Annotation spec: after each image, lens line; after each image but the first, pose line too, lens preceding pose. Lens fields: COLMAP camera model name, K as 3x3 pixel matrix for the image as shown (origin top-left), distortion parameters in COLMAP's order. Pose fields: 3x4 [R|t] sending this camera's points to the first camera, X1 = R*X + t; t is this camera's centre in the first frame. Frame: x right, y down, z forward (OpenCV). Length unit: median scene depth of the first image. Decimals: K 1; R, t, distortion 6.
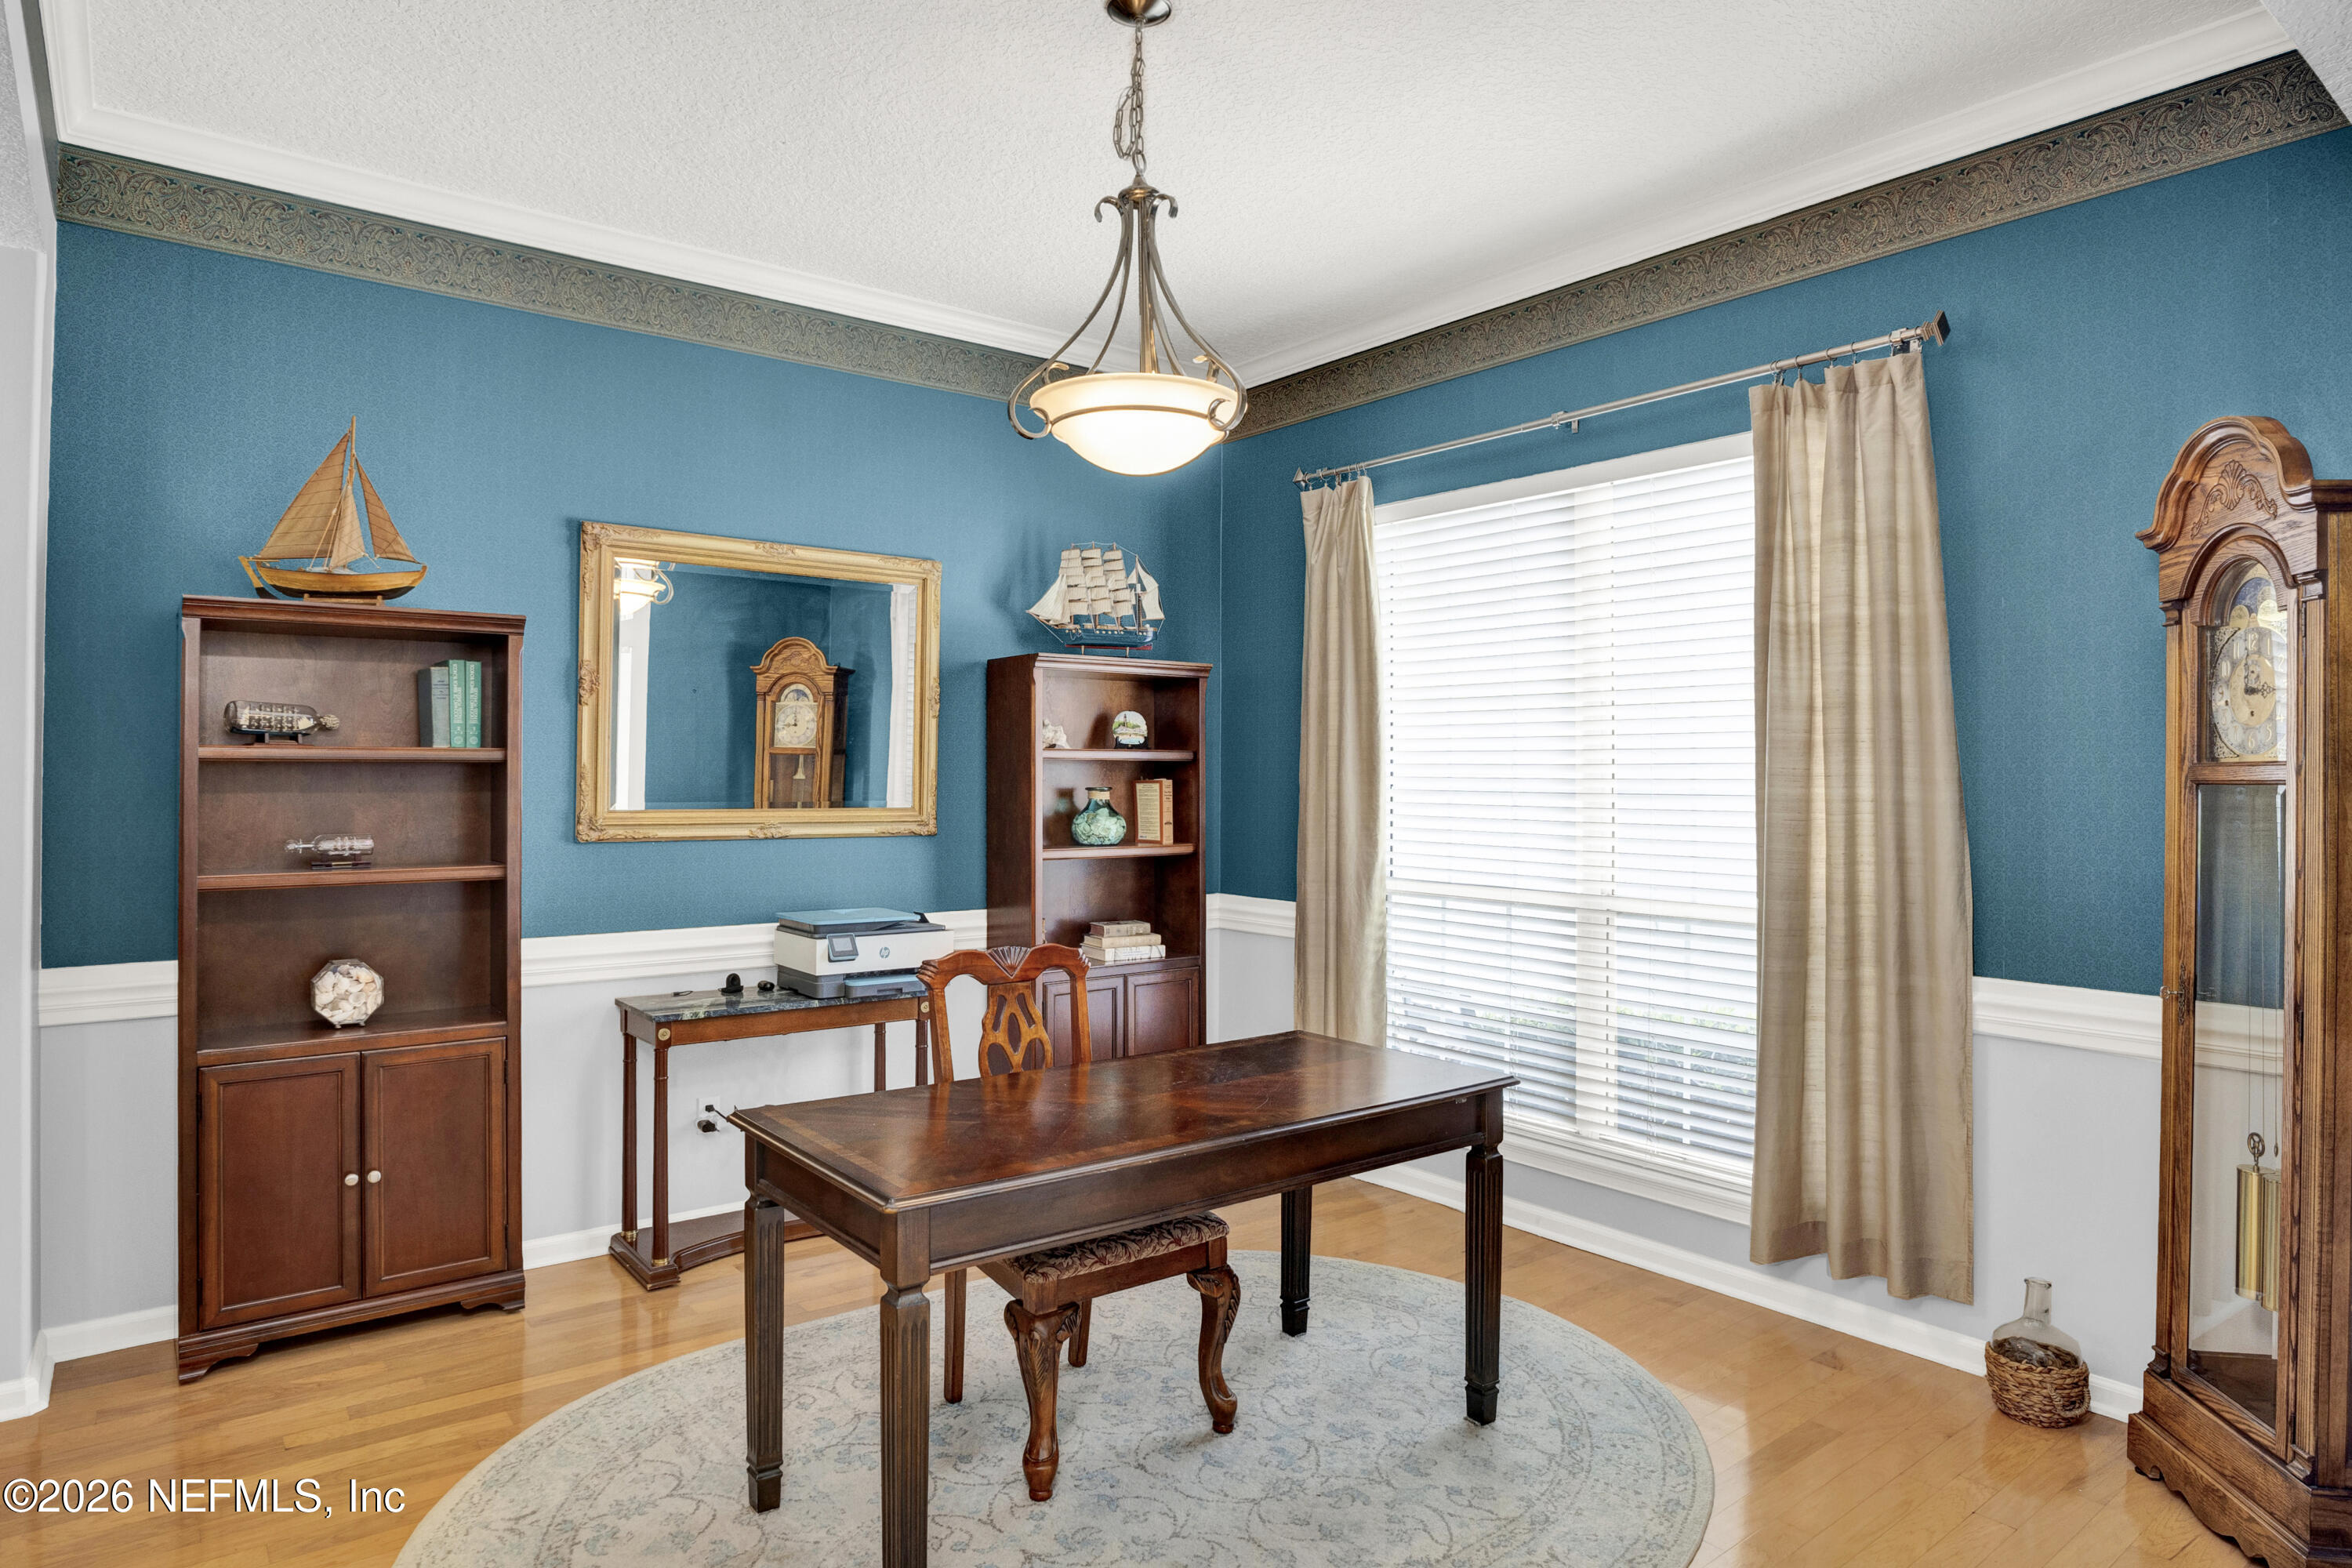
lens RADIAL K [[1331.2, 0, 1176.0], [0, 1331.2, 784.0], [0, 0, 1]] dist [-0.000489, 0.000040]
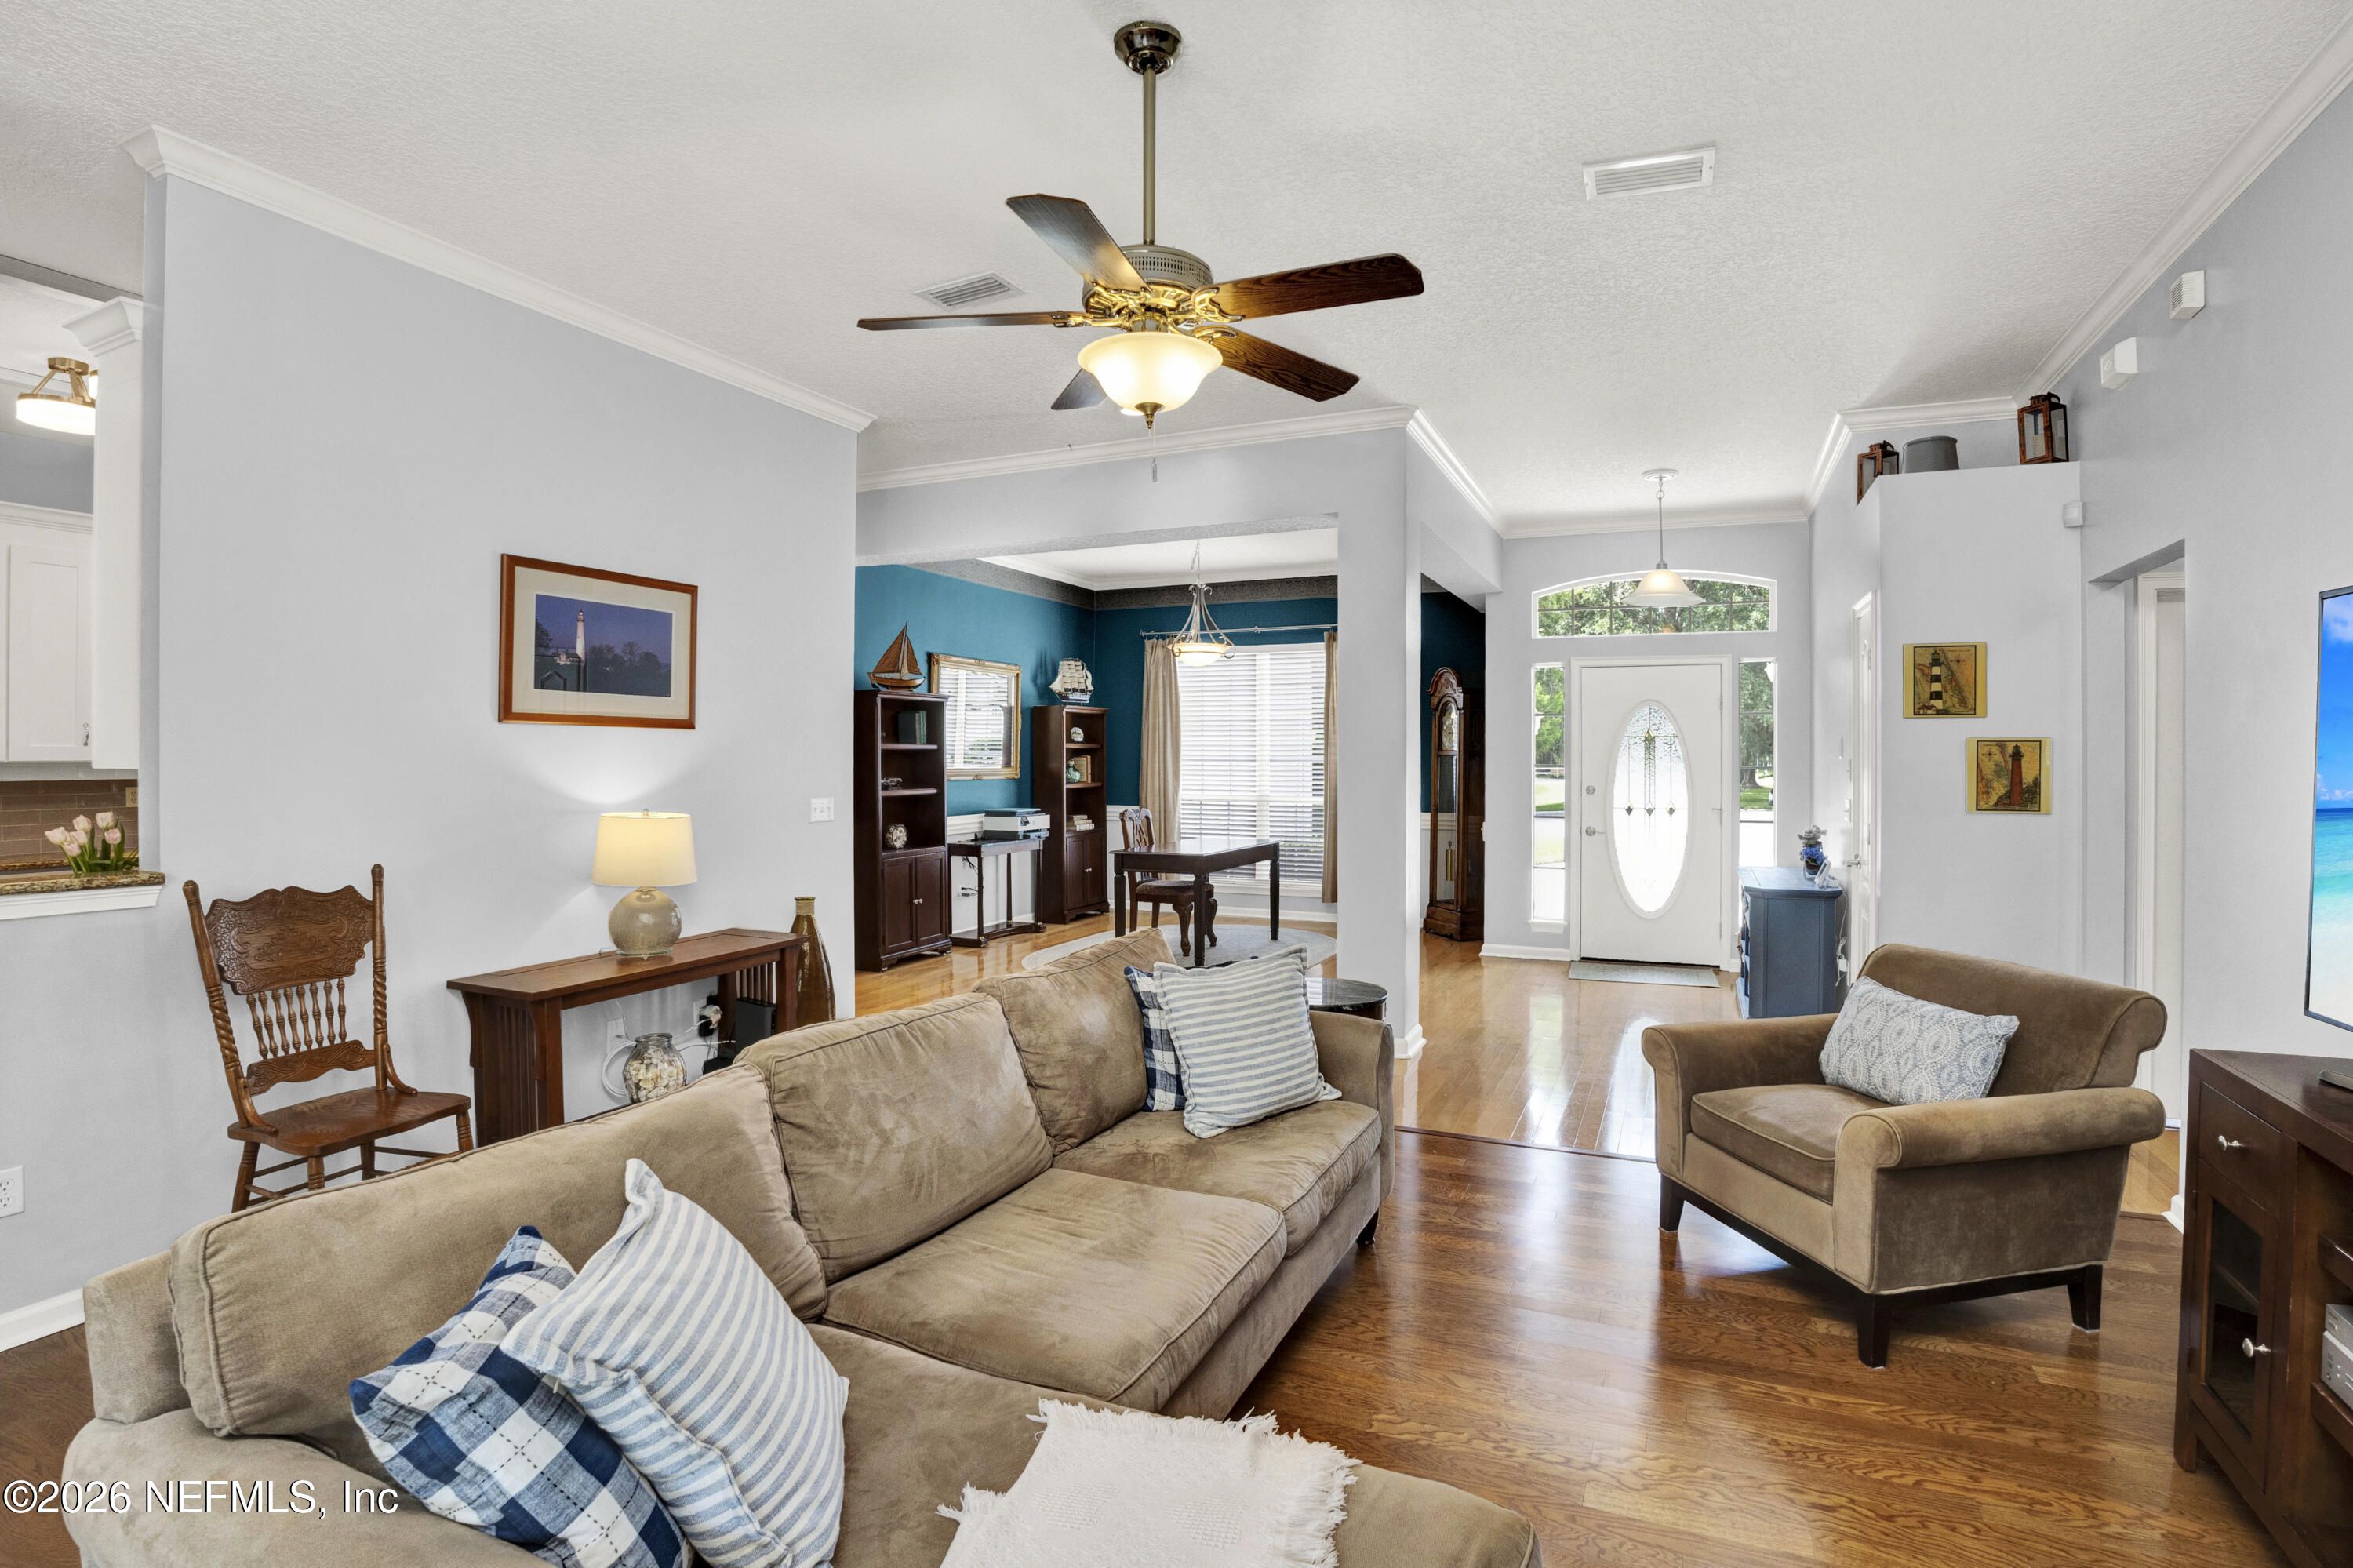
lens RADIAL K [[1161.5, 0, 1176.5], [0, 1161.5, 784.0], [0, 0, 1]] dist [-0.050537, -0.000210]
pose [[0.898950, -0.019557, 0.437614, -0.863033], [0.007434, 0.999540, 0.029400, -0.013681], [-0.437988, -0.023176, 0.898682, -1.050312]]
